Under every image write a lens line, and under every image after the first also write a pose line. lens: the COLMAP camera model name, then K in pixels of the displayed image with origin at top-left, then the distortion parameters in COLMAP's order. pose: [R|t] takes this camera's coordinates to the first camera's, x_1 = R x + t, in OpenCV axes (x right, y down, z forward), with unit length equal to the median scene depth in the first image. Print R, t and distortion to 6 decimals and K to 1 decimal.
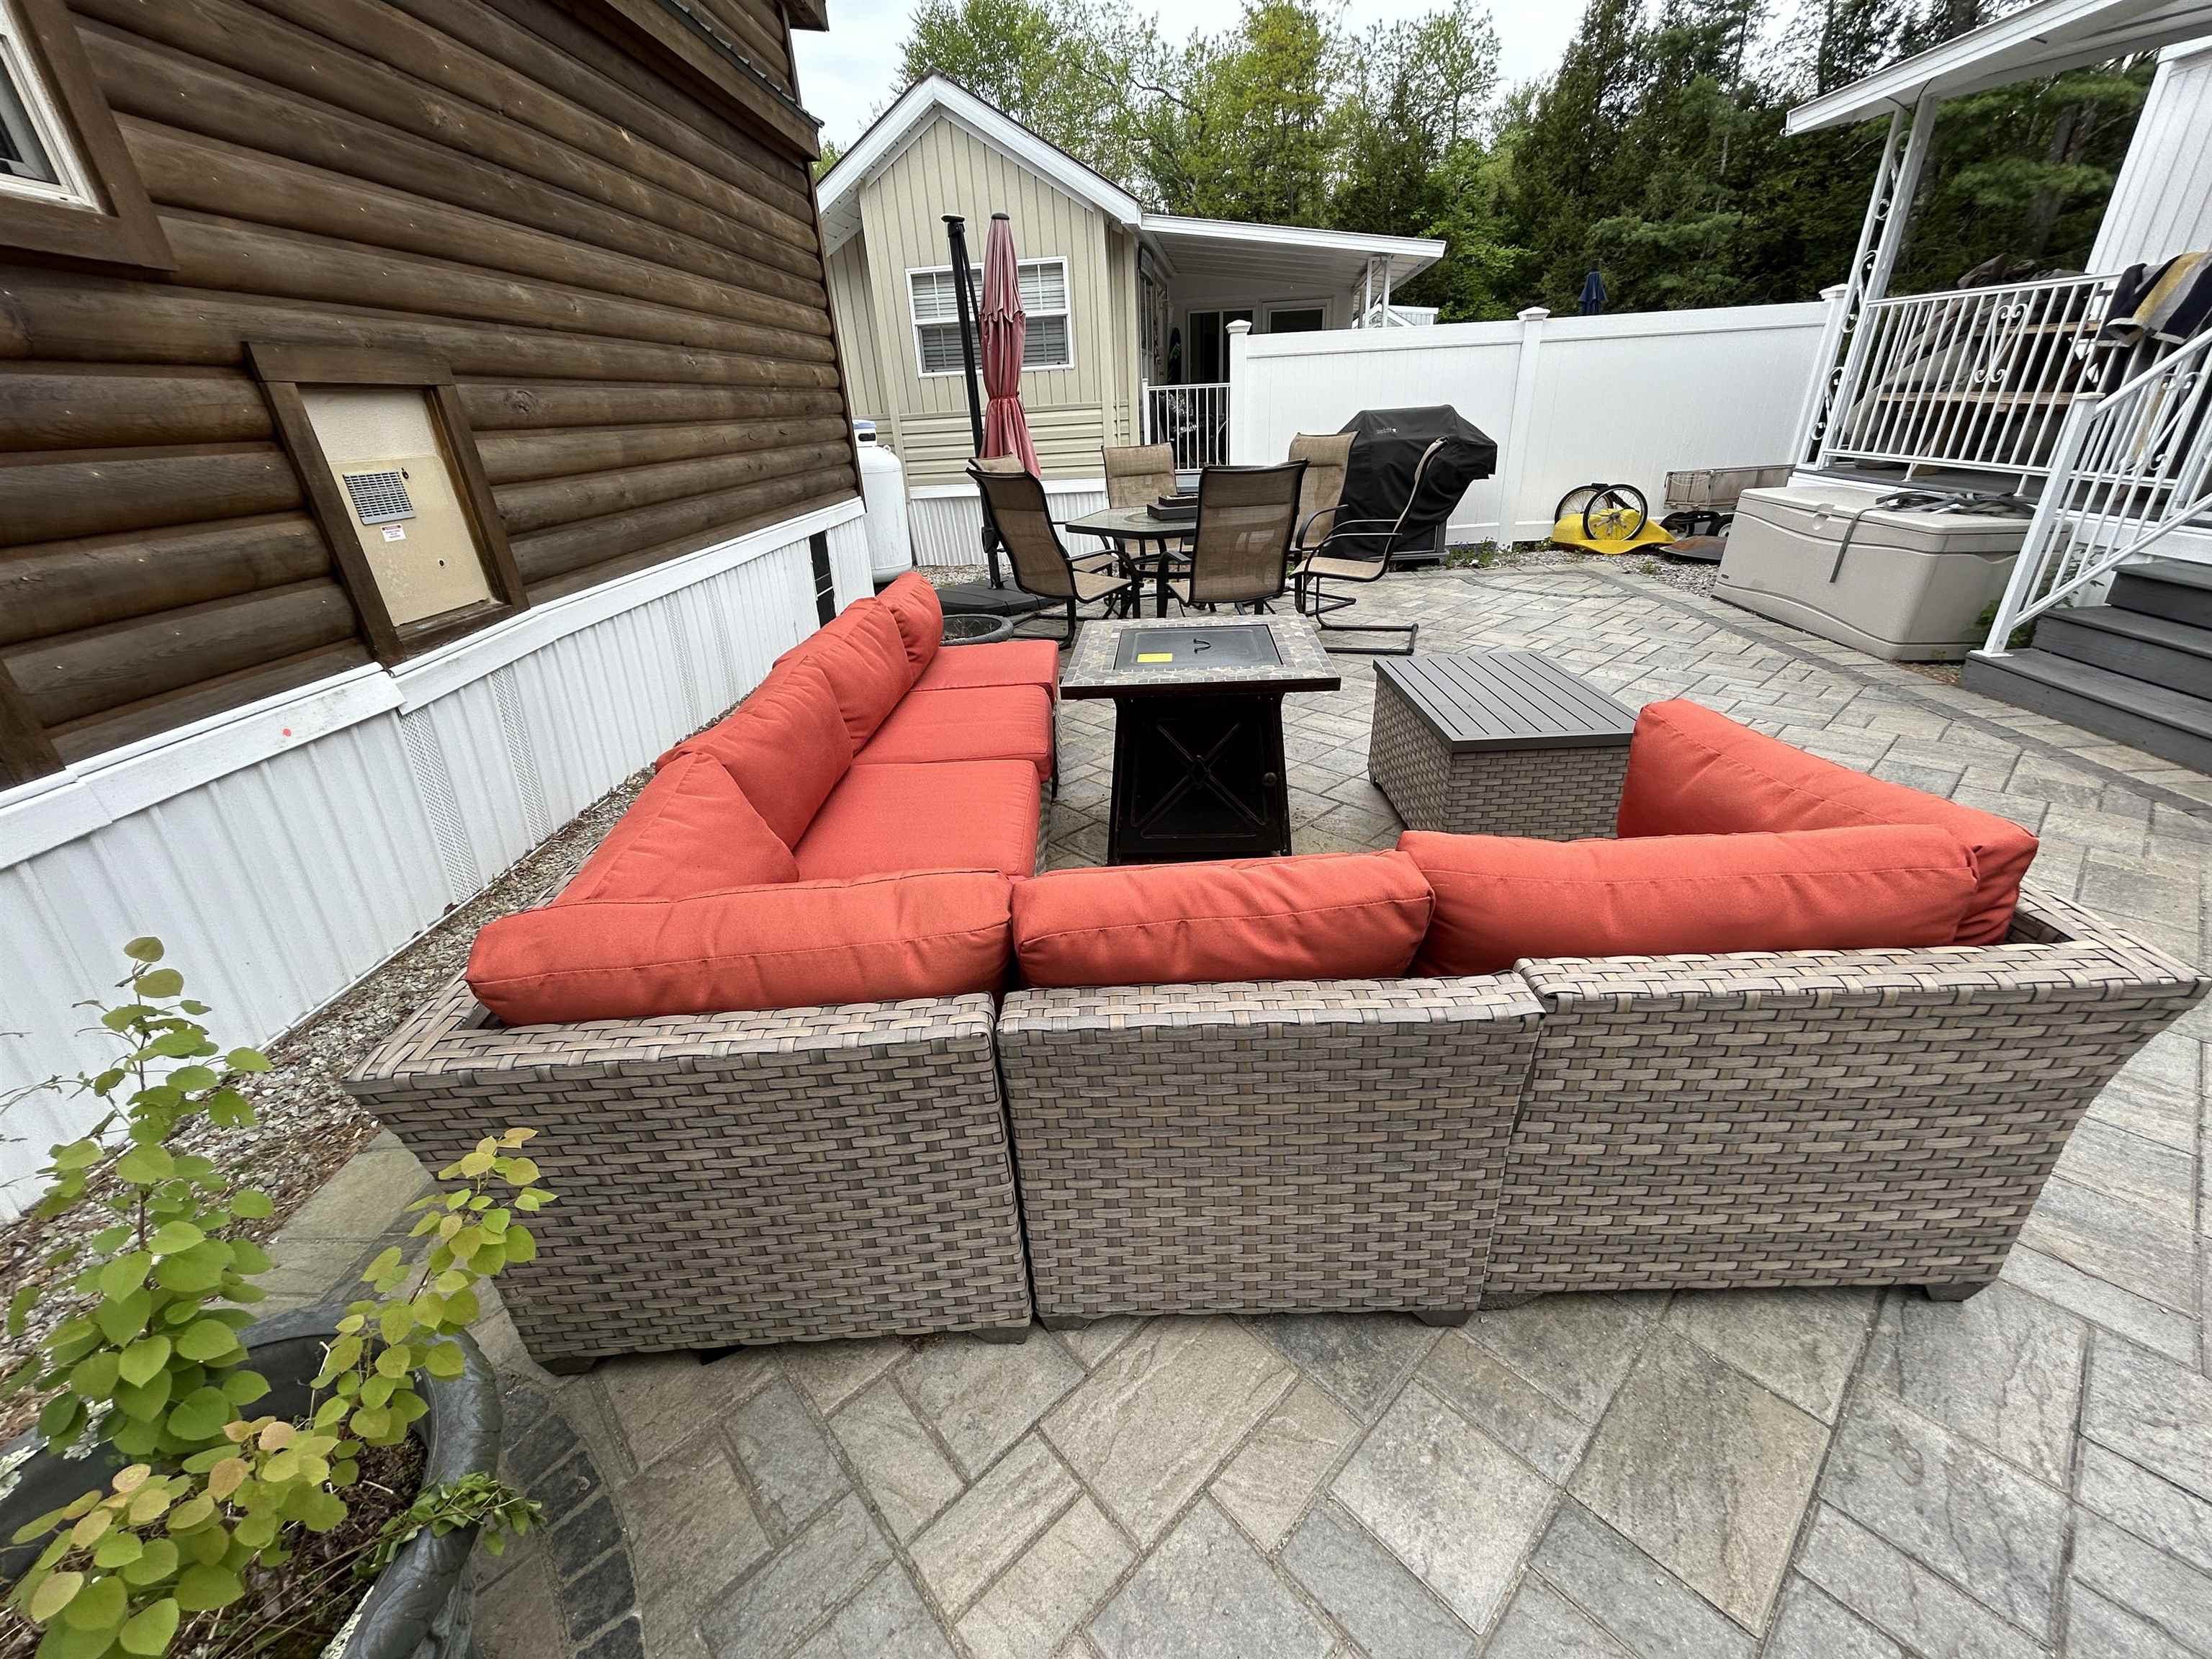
lens RADIAL K [[885.2, 0, 1109.9], [0, 885.2, 826.2], [0, 0, 1]] dist [-0.003891, 0.002048]
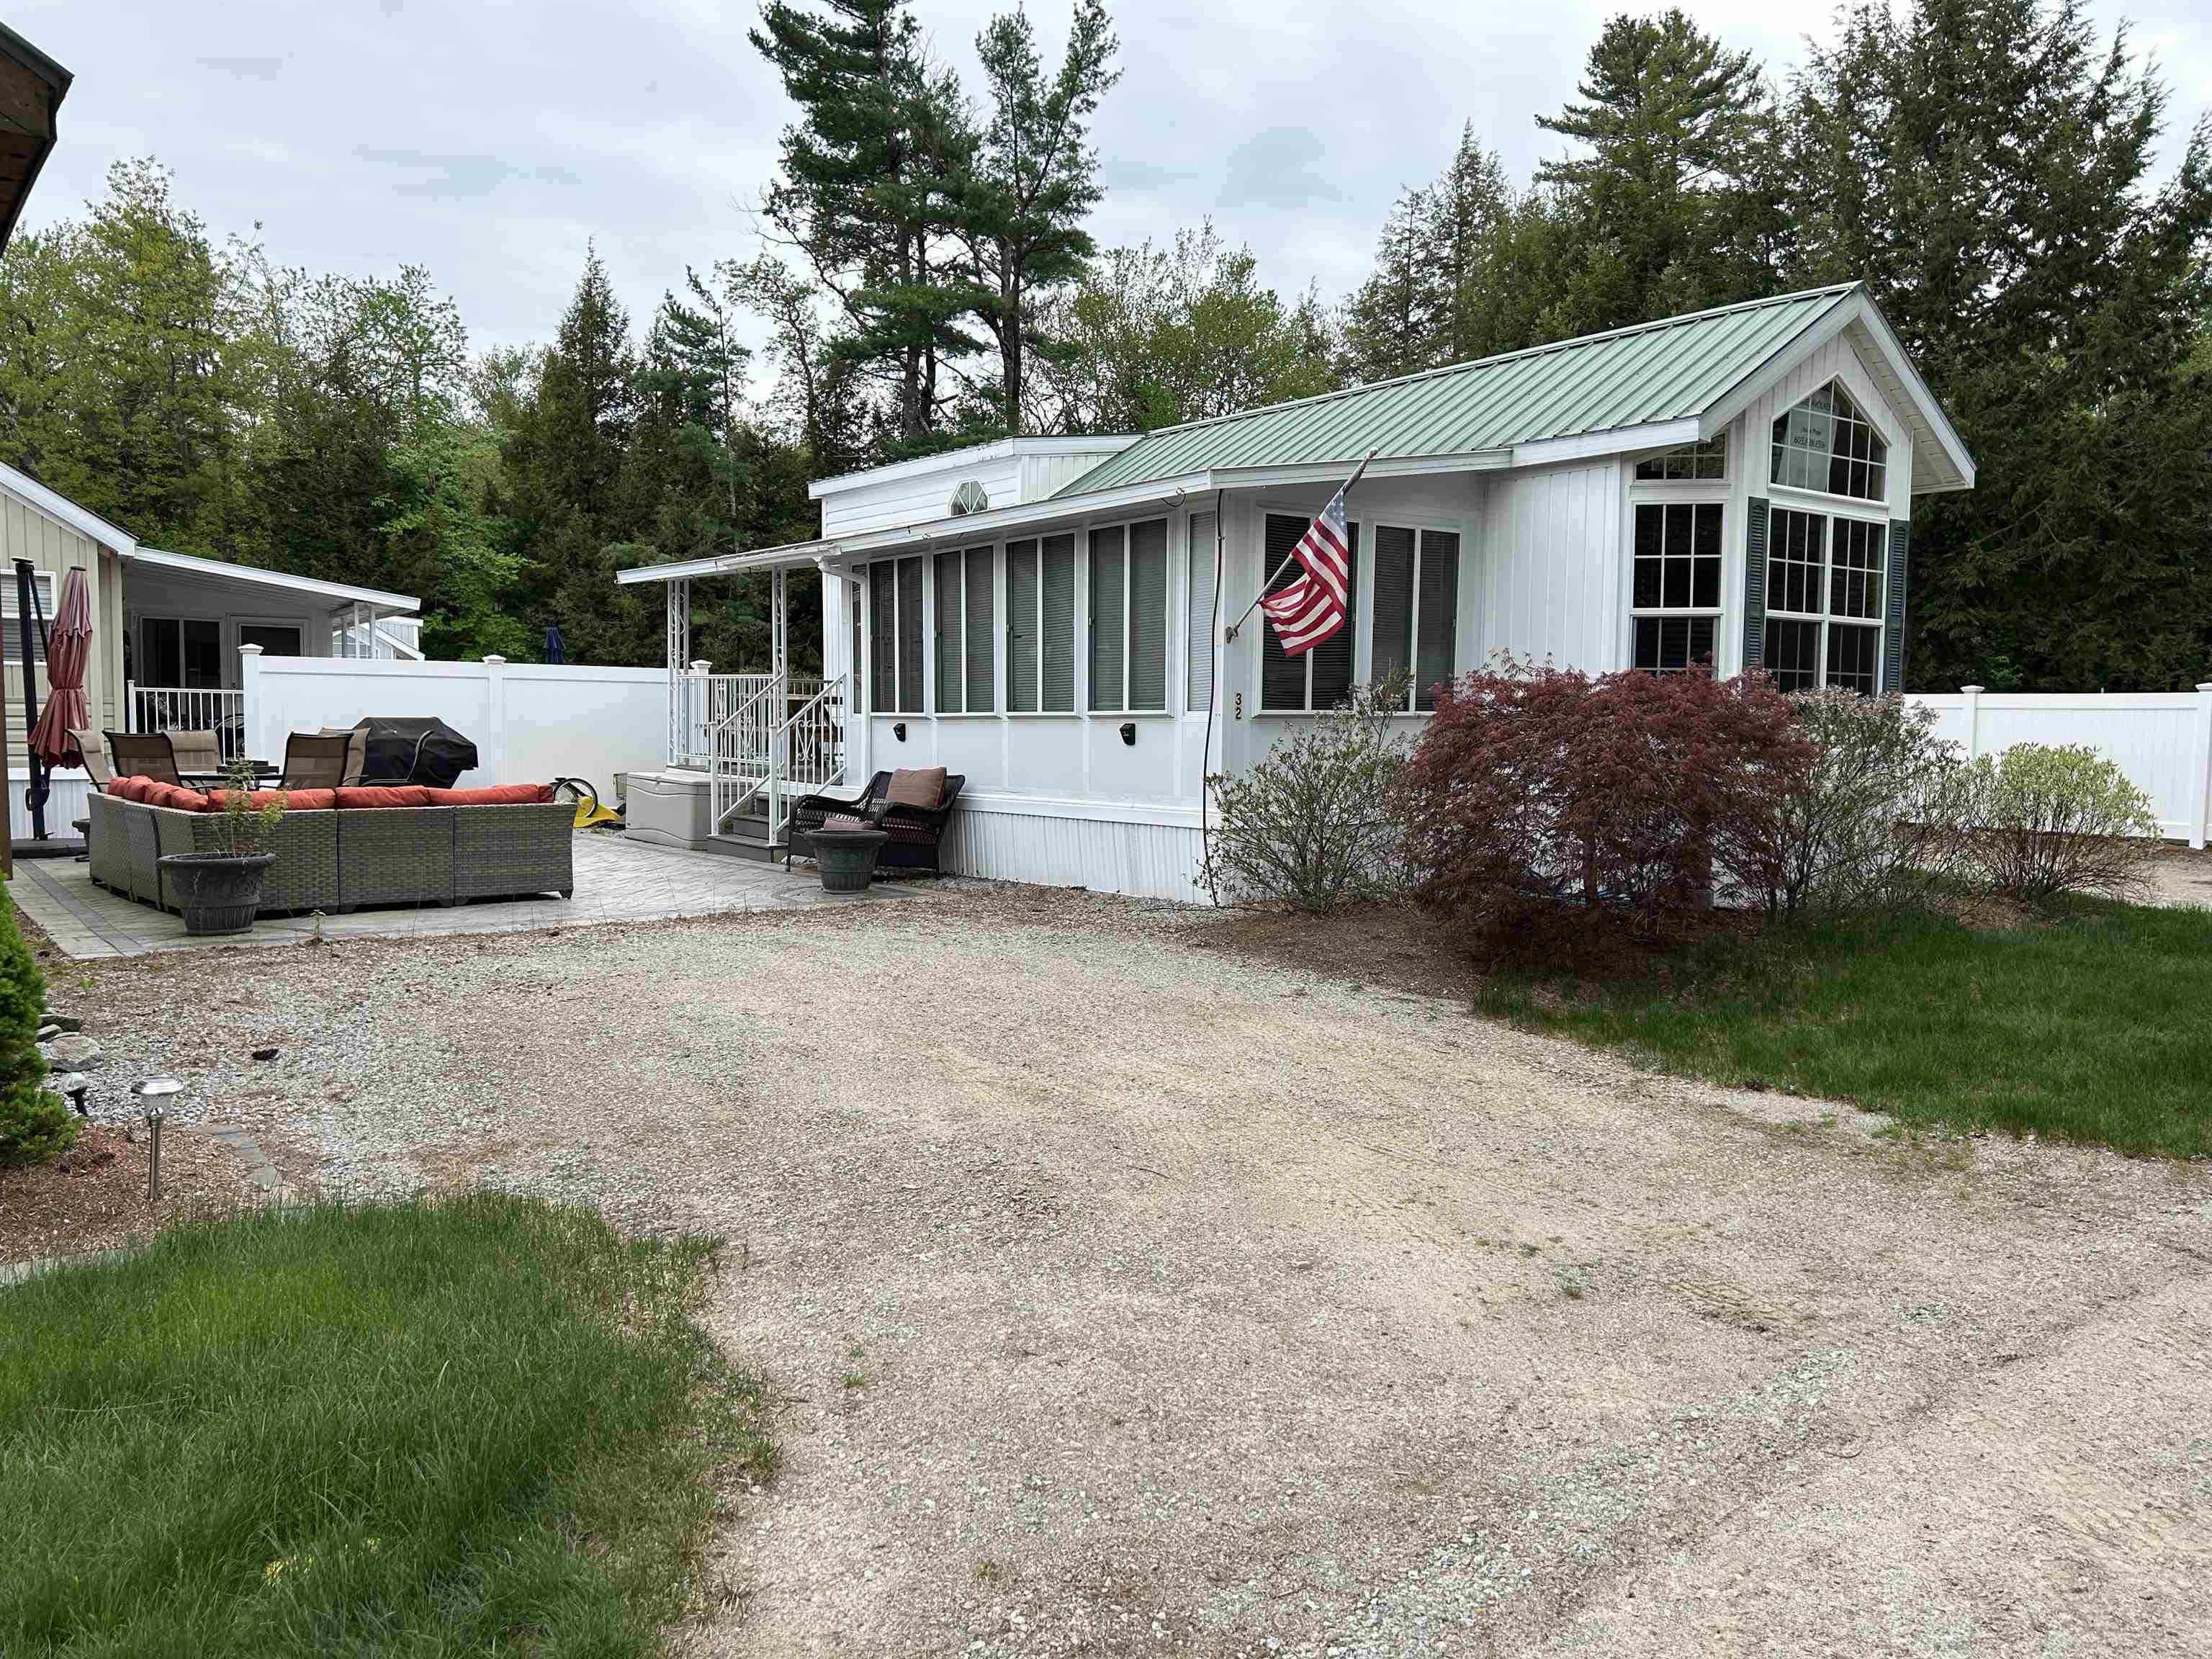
lens RADIAL K [[1661.1, 0, 1106.0], [0, 1661.1, 829.5], [0, 0, 1]] dist [0.025261, 0.000168]
pose [[0.763213, 0.016829, 0.645927, -0.502231], [0.233185, 0.925120, -0.299629, 0.716656], [-0.602603, 0.379302, 0.702140, -1.403115]]
